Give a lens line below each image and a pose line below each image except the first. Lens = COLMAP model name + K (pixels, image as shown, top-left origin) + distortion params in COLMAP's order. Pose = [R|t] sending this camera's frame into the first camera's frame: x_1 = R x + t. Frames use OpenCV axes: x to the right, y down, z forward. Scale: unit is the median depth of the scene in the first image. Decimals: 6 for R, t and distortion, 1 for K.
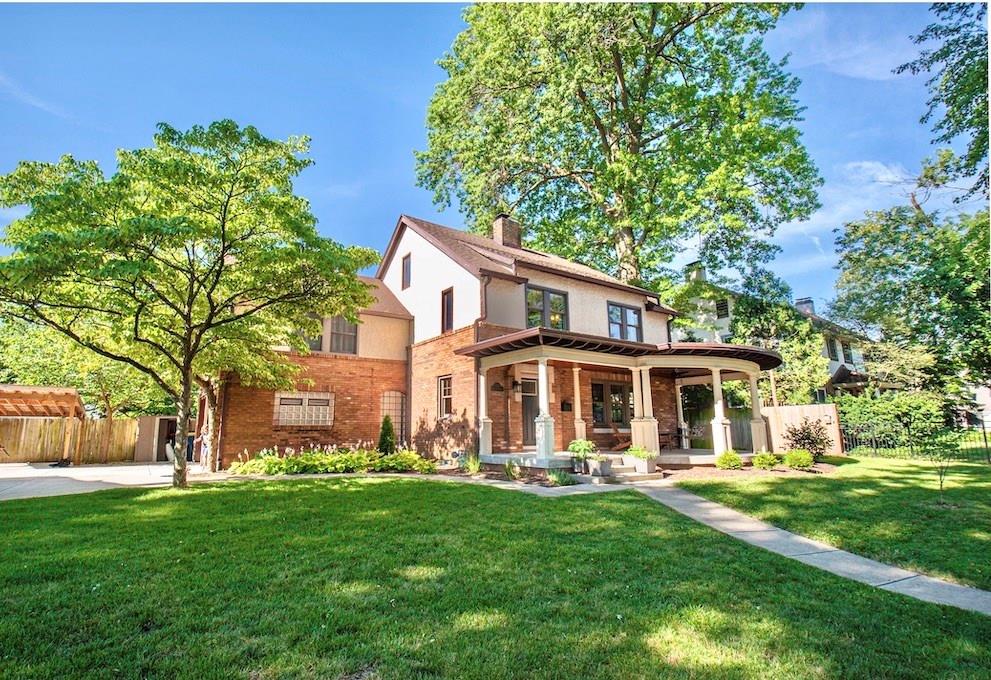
lens RADIAL K [[473.8, 0, 495.5], [0, 473.8, 340.0], [0, 0, 1]] dist [0.002230, 0.000119]
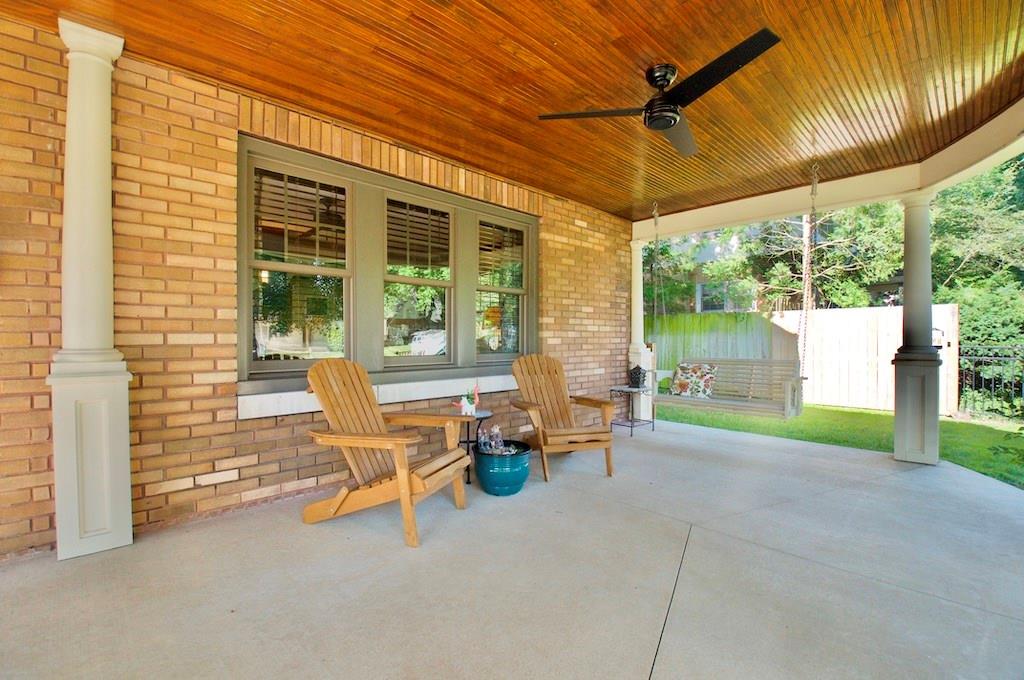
lens RADIAL K [[457.0, 0, 512.0], [0, 457.0, 340.0], [0, 0, 1]] dist [-0.002280, -0.000256]
pose [[0.984382, -0.016679, 0.175252, 0.280305], [-0.012868, 0.986022, 0.166118, 0.133172], [-0.175573, -0.165779, 0.970408, 0.809160]]
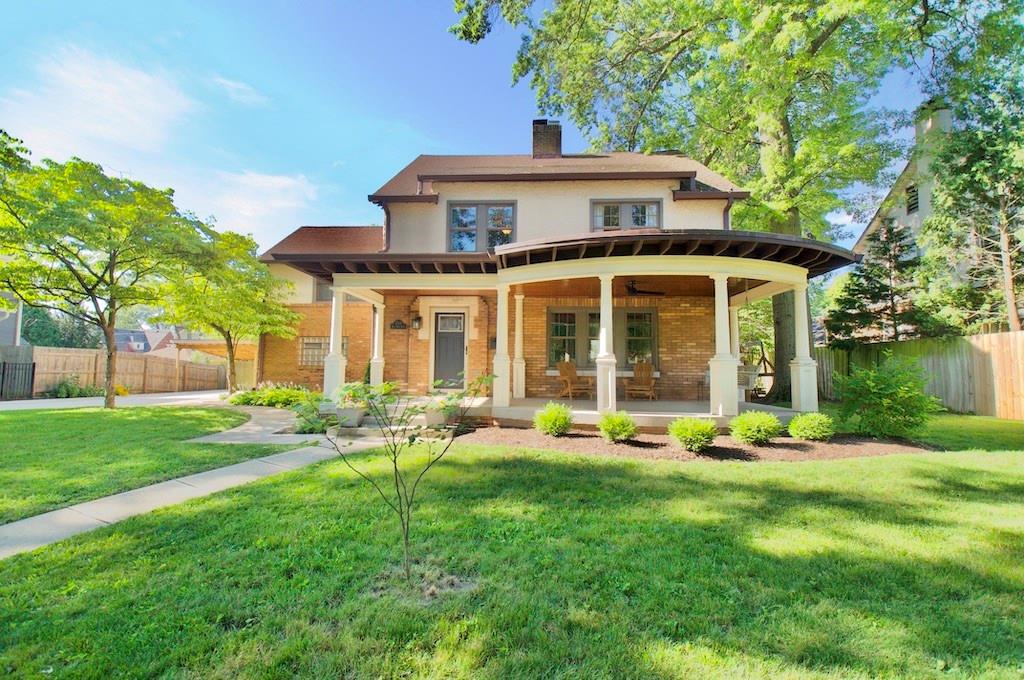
lens RADIAL K [[457.0, 0, 512.0], [0, 457.0, 340.0], [0, 0, 1]] dist [-0.002280, -0.000256]
pose [[0.799864, -0.032351, -0.599308, 0.615665], [0.101637, 0.991425, 0.082132, 0.069238], [0.591513, -0.126606, 0.796294, 0.371487]]
